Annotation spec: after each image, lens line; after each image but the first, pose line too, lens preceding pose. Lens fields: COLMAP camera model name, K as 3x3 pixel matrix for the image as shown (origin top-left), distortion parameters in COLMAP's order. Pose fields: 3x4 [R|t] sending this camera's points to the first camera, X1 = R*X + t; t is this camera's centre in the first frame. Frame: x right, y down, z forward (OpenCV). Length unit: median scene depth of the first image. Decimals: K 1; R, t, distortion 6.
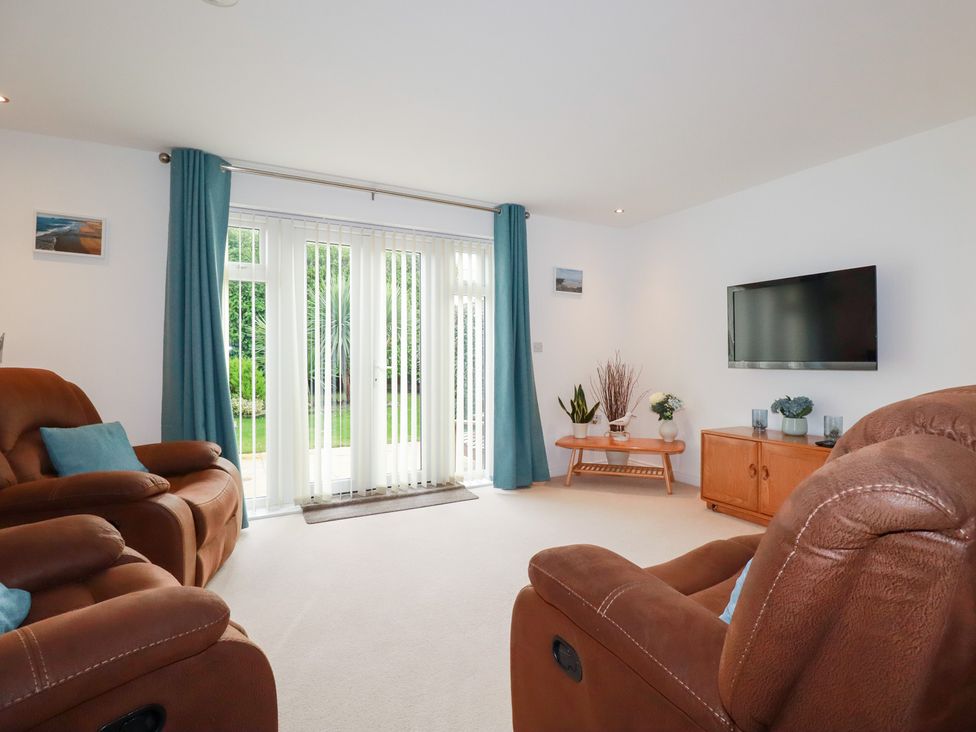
lens RADIAL K [[524.6, 0, 566.6], [0, 524.6, 364.3], [0, 0, 1]] dist [0.025568, -0.013037]
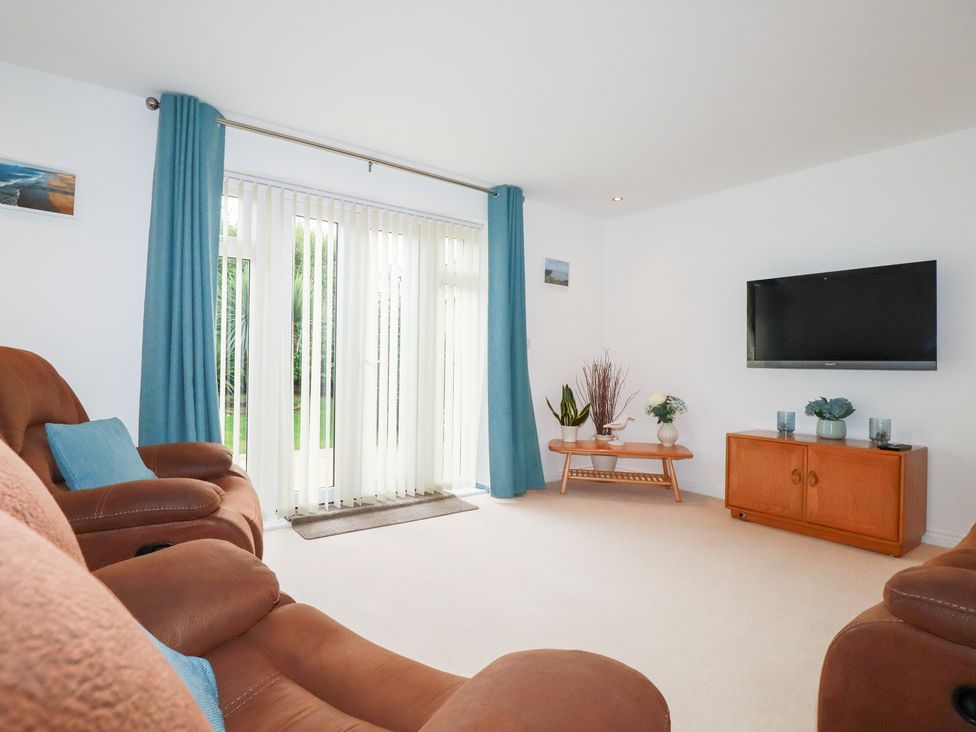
lens RADIAL K [[527.3, 0, 488.0], [0, 527.3, 366.0], [0, 0, 1]] dist [0.000840, -0.000251]
pose [[0.995618, 0.016188, 0.092106, -0.234849], [-0.015449, 0.999843, -0.008727, 0.019056], [-0.092233, 0.007266, 0.995711, 0.098288]]
